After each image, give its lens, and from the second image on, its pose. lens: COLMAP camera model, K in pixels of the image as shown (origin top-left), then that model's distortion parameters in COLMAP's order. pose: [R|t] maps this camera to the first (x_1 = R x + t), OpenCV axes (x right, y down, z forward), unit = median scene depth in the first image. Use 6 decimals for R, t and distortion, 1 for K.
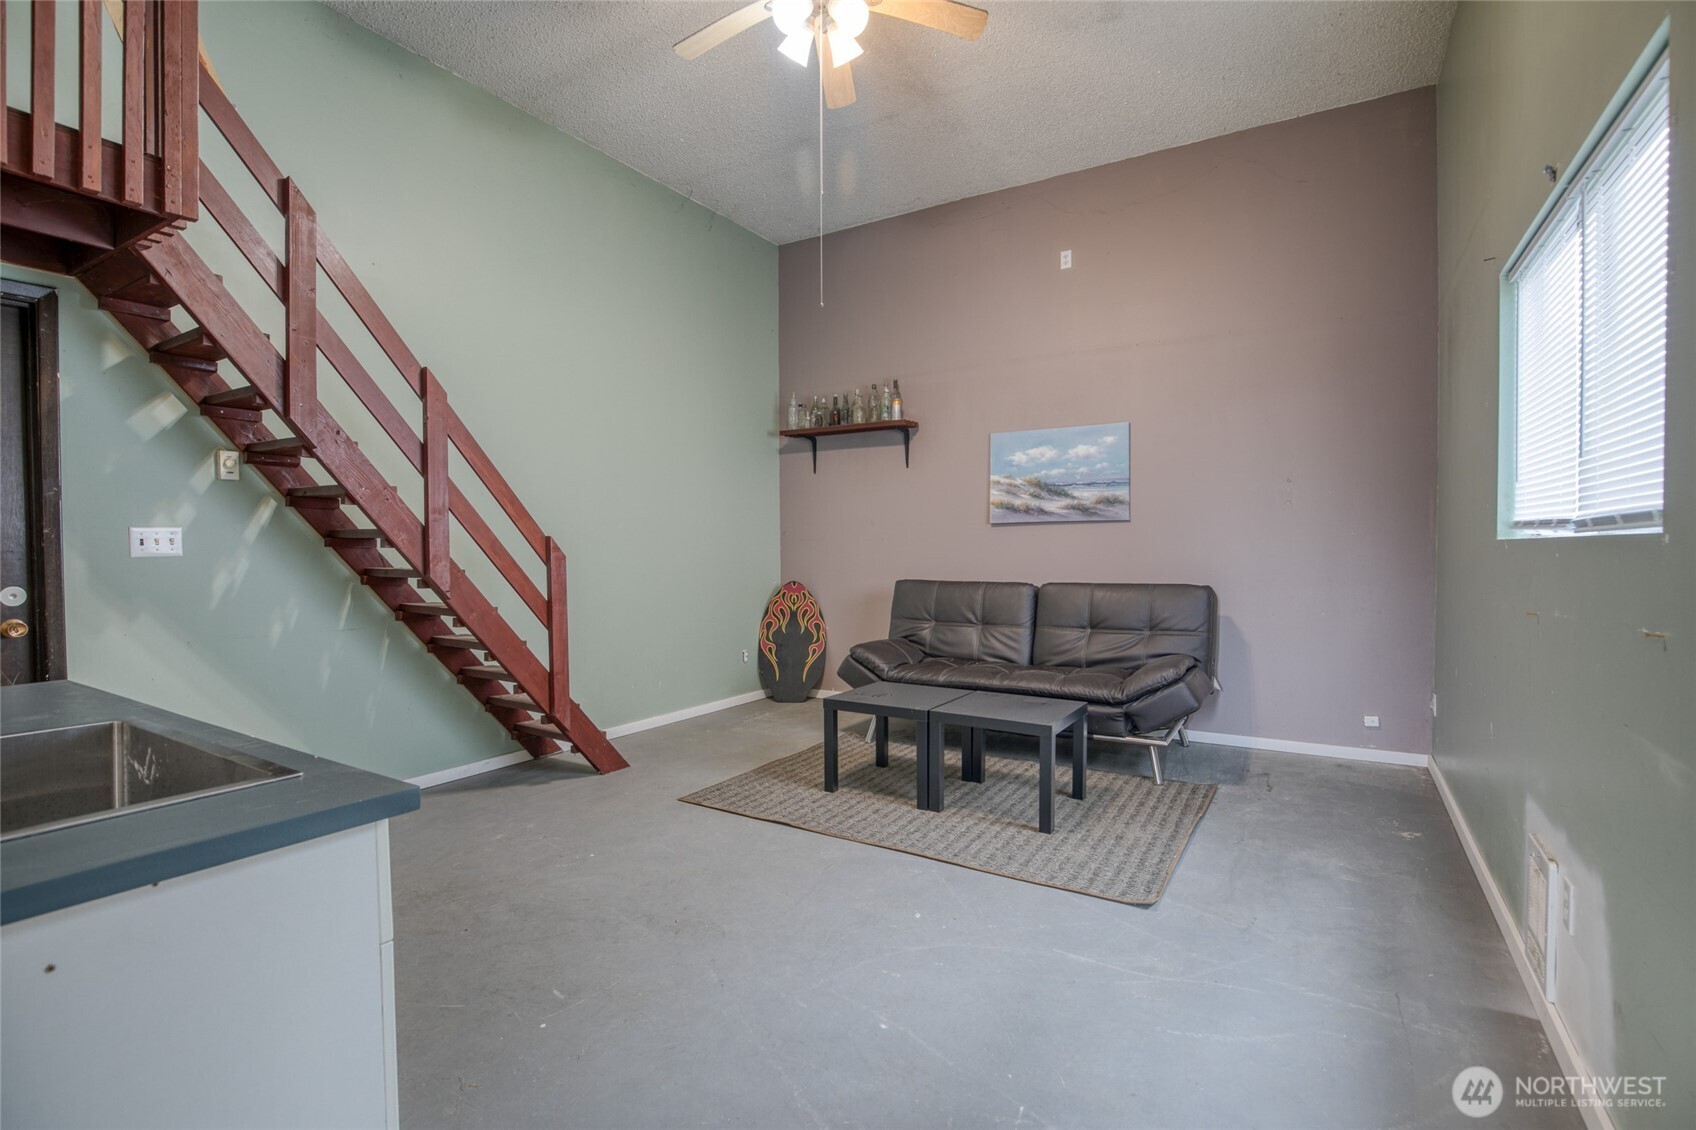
lens RADIAL K [[775.0, 0, 862.6], [0, 775.0, 565.2], [0, 0, 1]] dist [-0.038574, 0.000685]
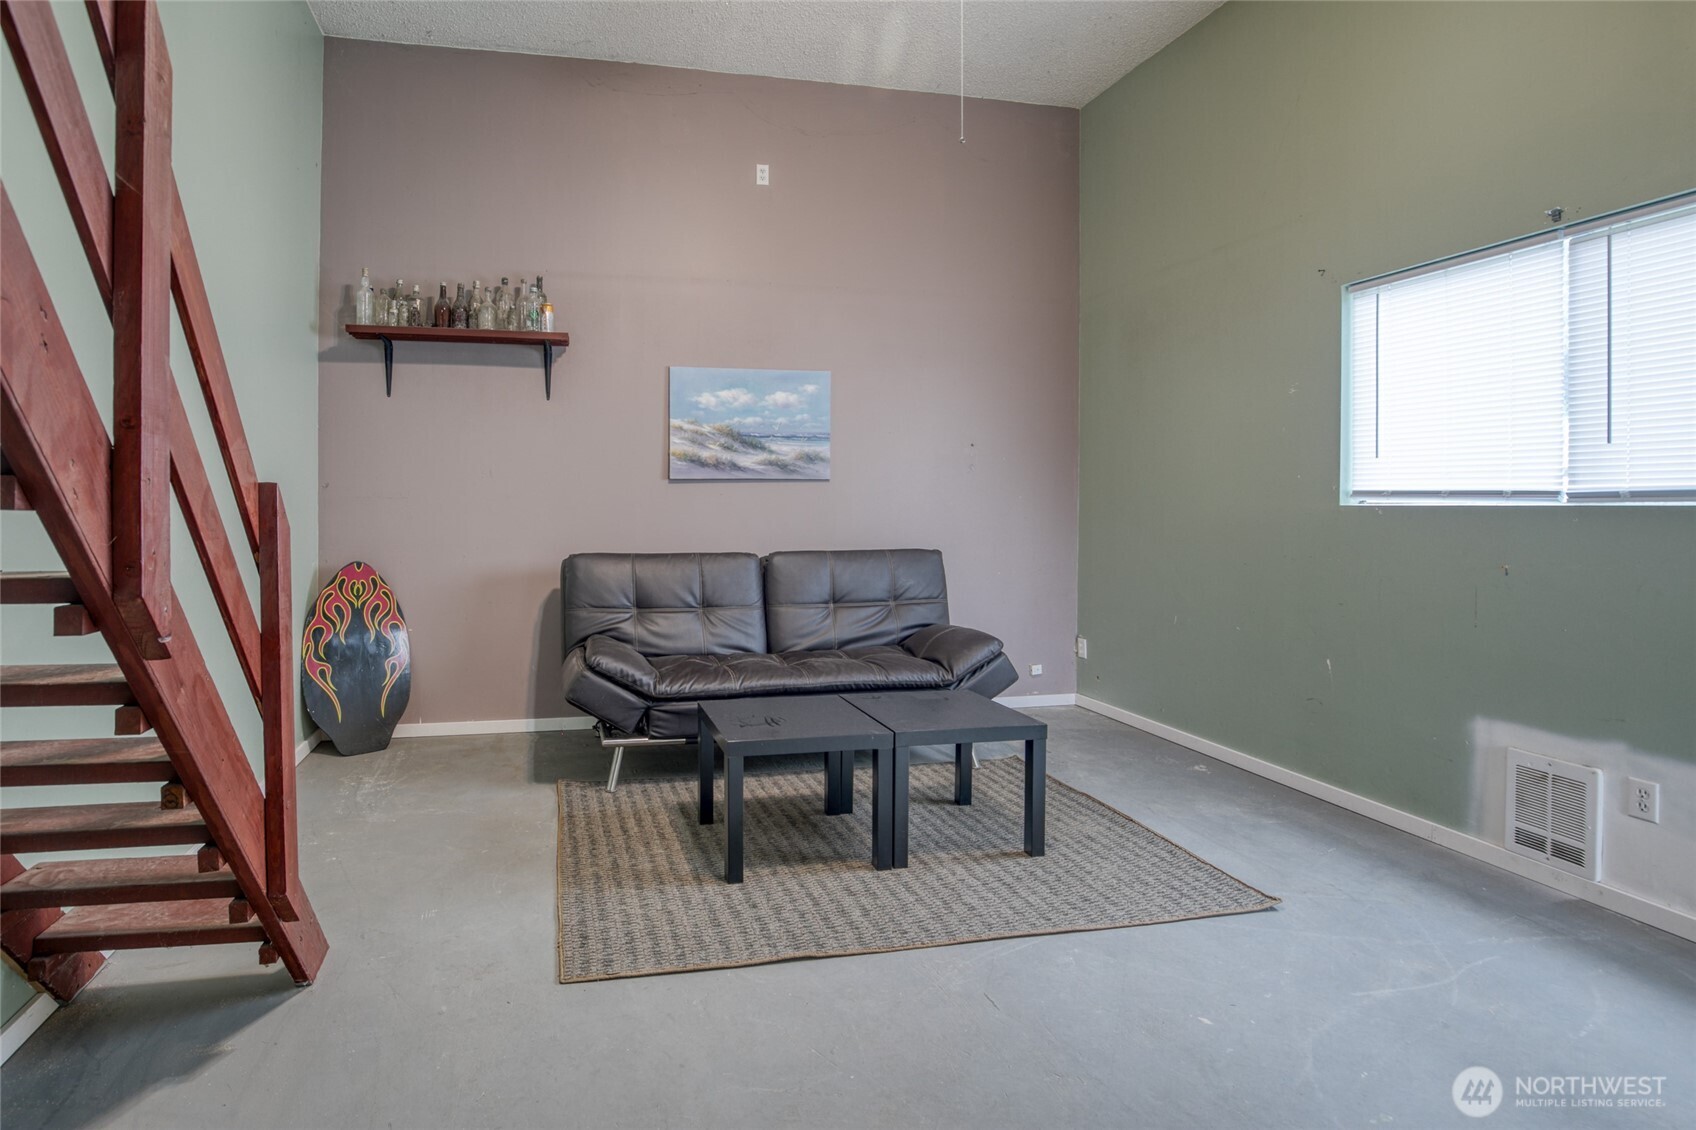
lens RADIAL K [[822.4, 0, 705.9], [0, 822.4, 513.6], [0, 0, 1]] dist [-0.030179, 0.000767]
pose [[0.747764, -0.002552, 0.663960, -0.389256], [0.011787, 0.999886, -0.009432, -0.010983], [-0.663860, 0.014879, 0.747709, 0.366082]]
